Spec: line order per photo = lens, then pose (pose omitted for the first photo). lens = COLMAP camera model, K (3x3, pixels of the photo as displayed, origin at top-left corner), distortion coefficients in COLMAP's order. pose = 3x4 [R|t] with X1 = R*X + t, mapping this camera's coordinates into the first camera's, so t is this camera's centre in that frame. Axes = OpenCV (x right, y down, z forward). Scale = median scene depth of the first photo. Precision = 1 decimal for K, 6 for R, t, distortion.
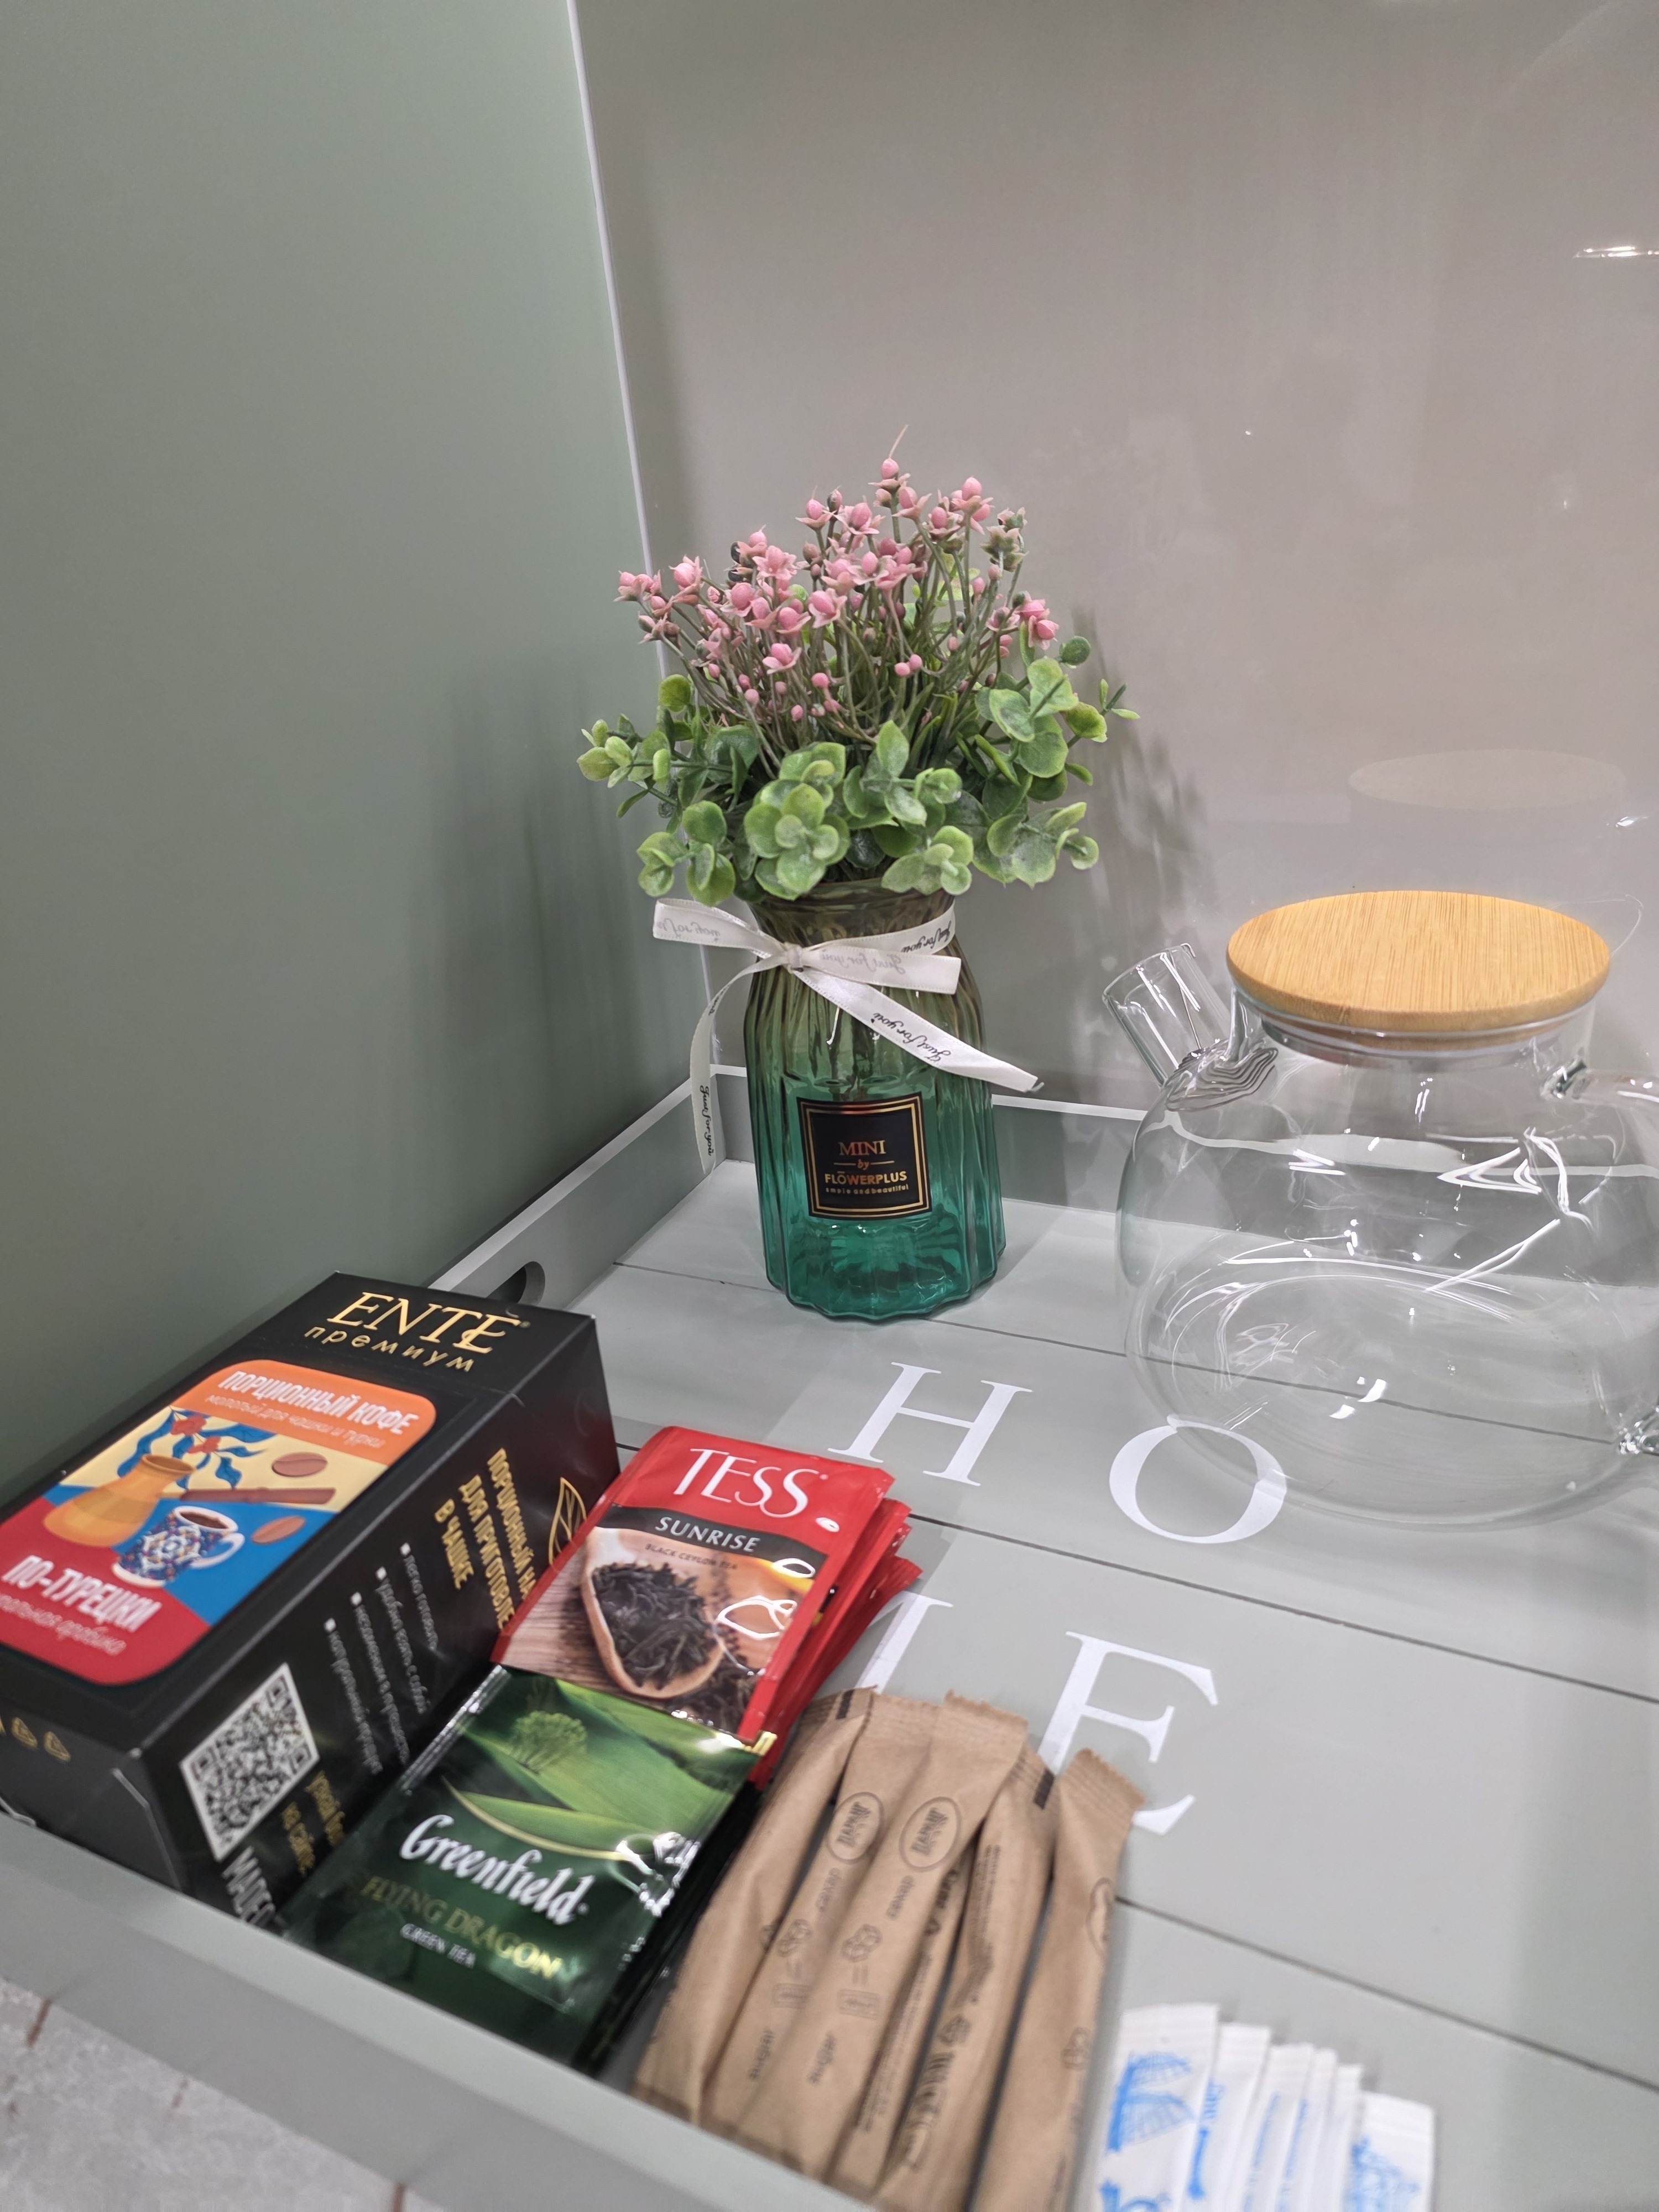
lens RADIAL K [[1460.4, 0, 843.3], [0, 1460.4, 1207.3], [0, 0, 1]] dist [0.072750, -0.093046]
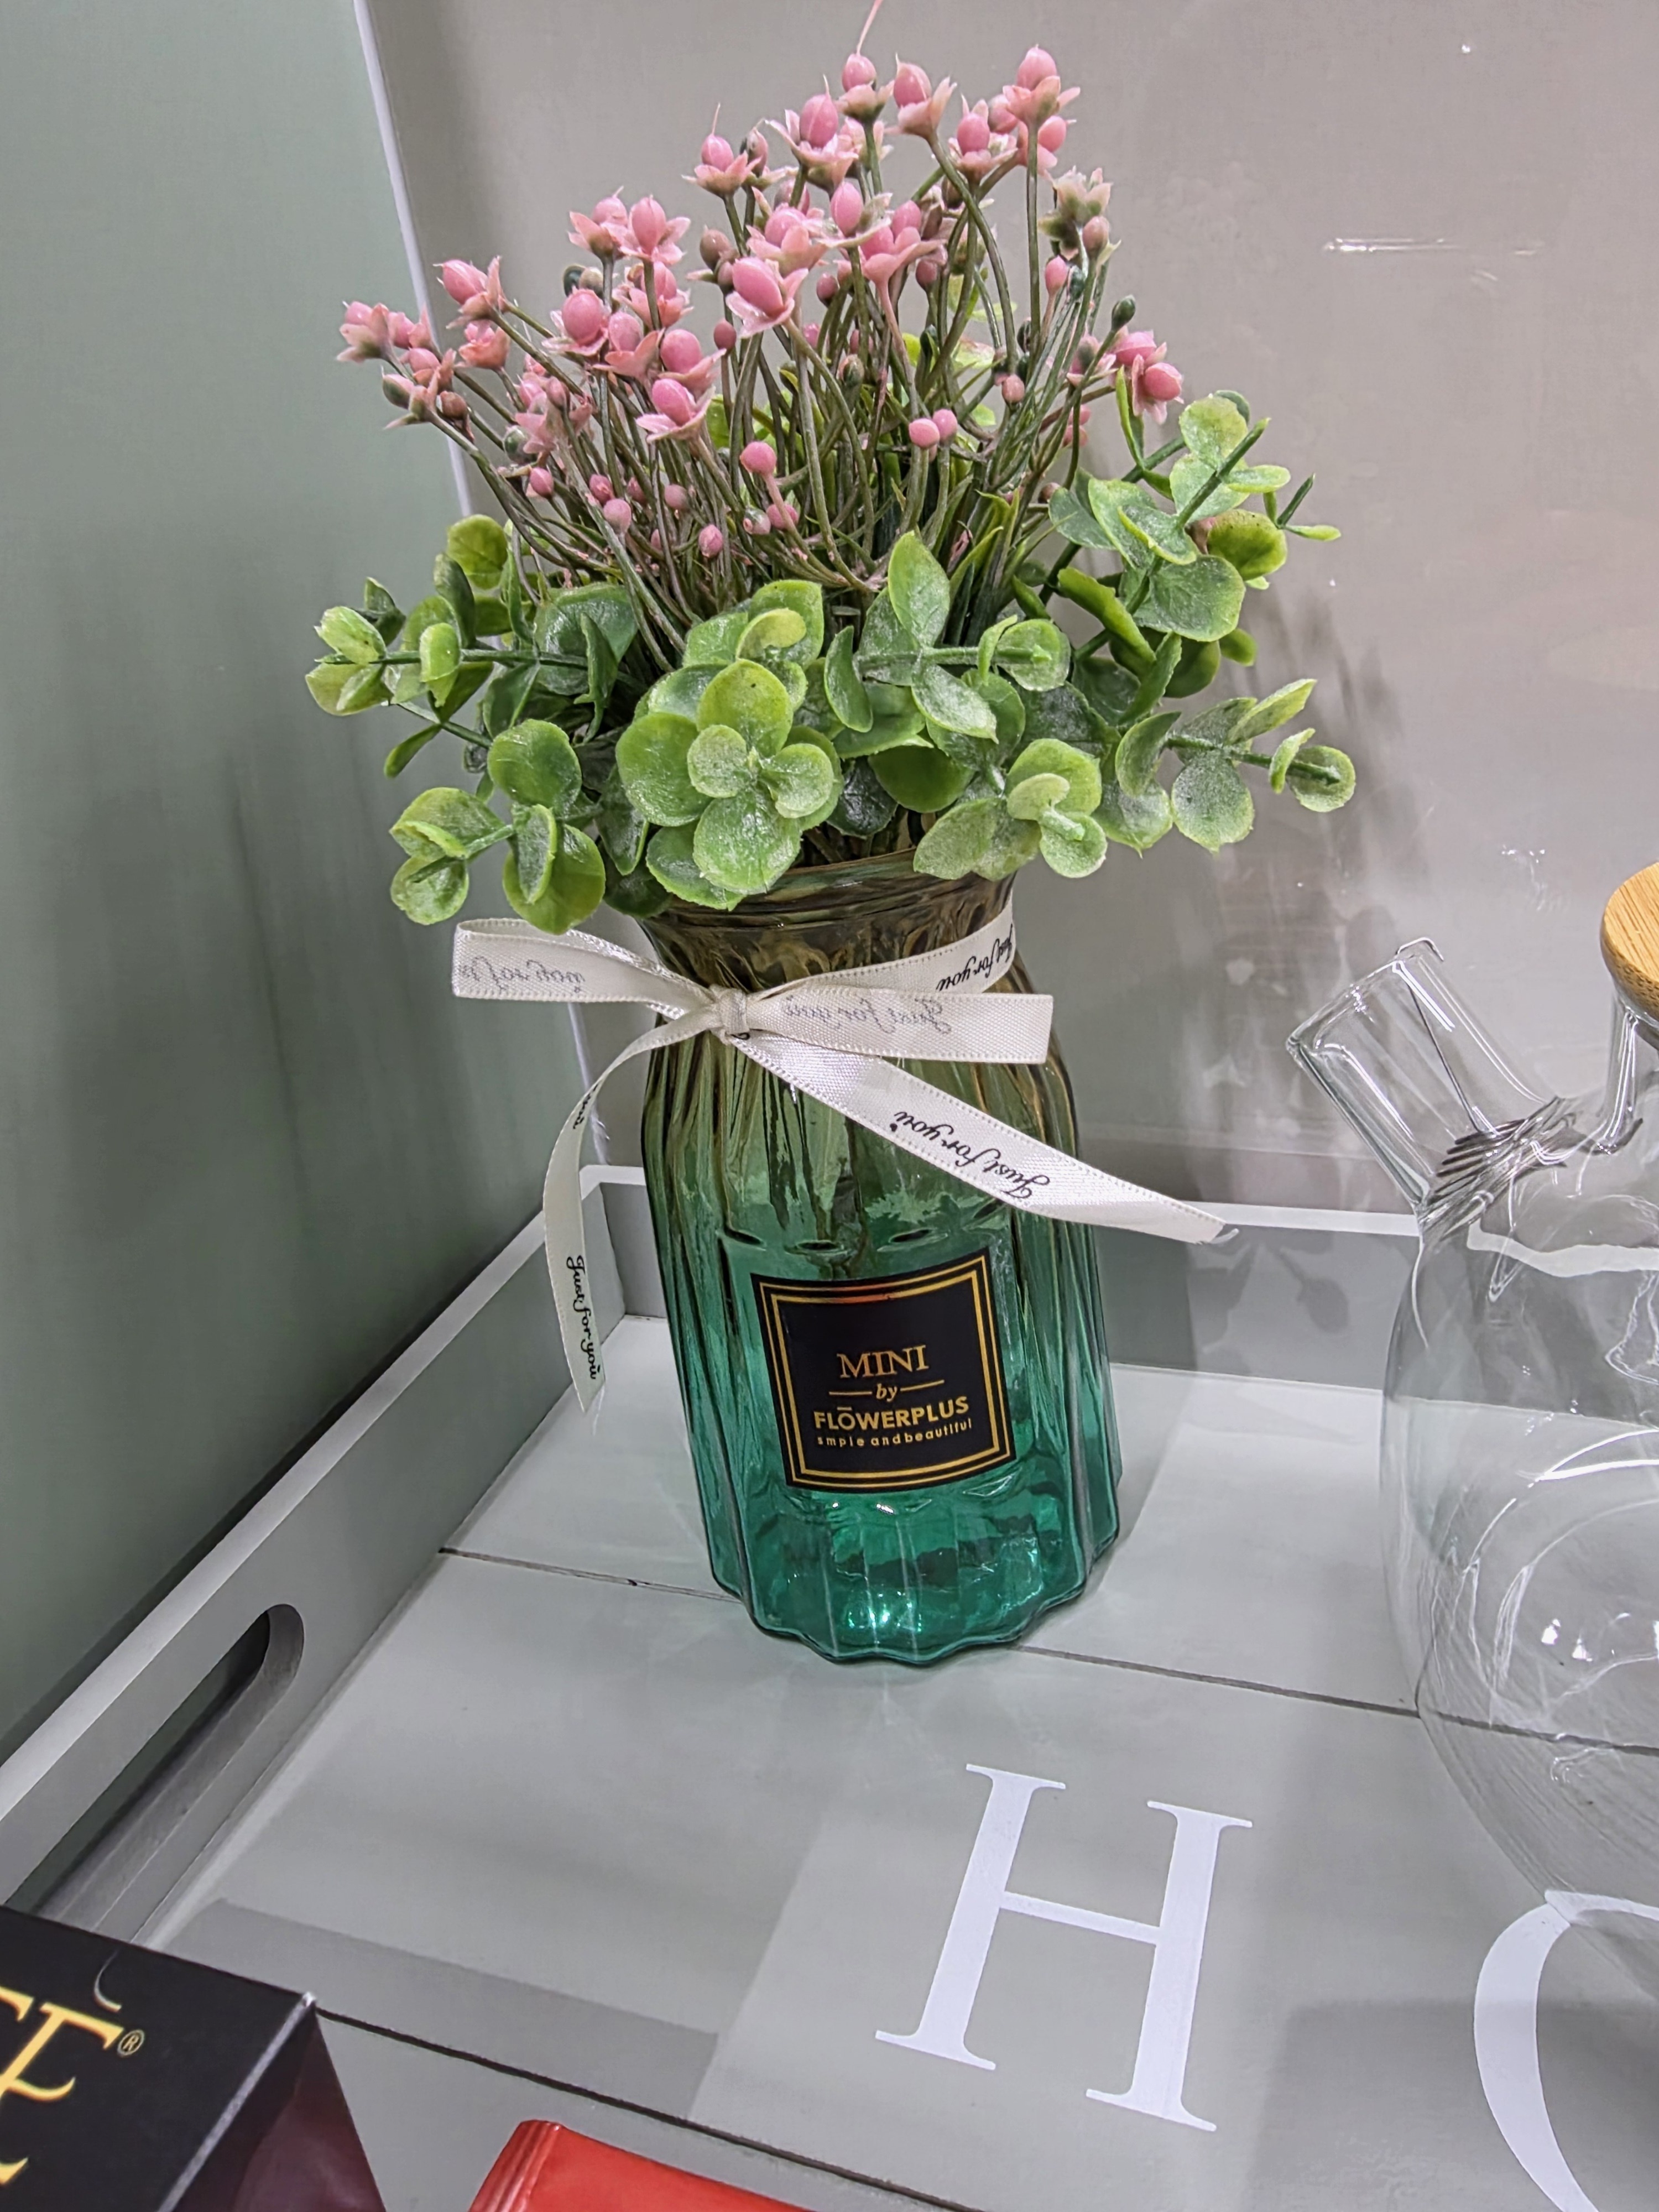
lens RADIAL K [[1605.0, 0, 829.5], [0, 1605.0, 1106.0], [0, 0, 1]] dist [-0.090330, 0.254628]
pose [[0.996494, -0.069051, 0.047245, -0.029159], [0.072046, 0.995285, -0.064938, -0.104513], [-0.042539, 0.068114, 0.996770, 0.459253]]
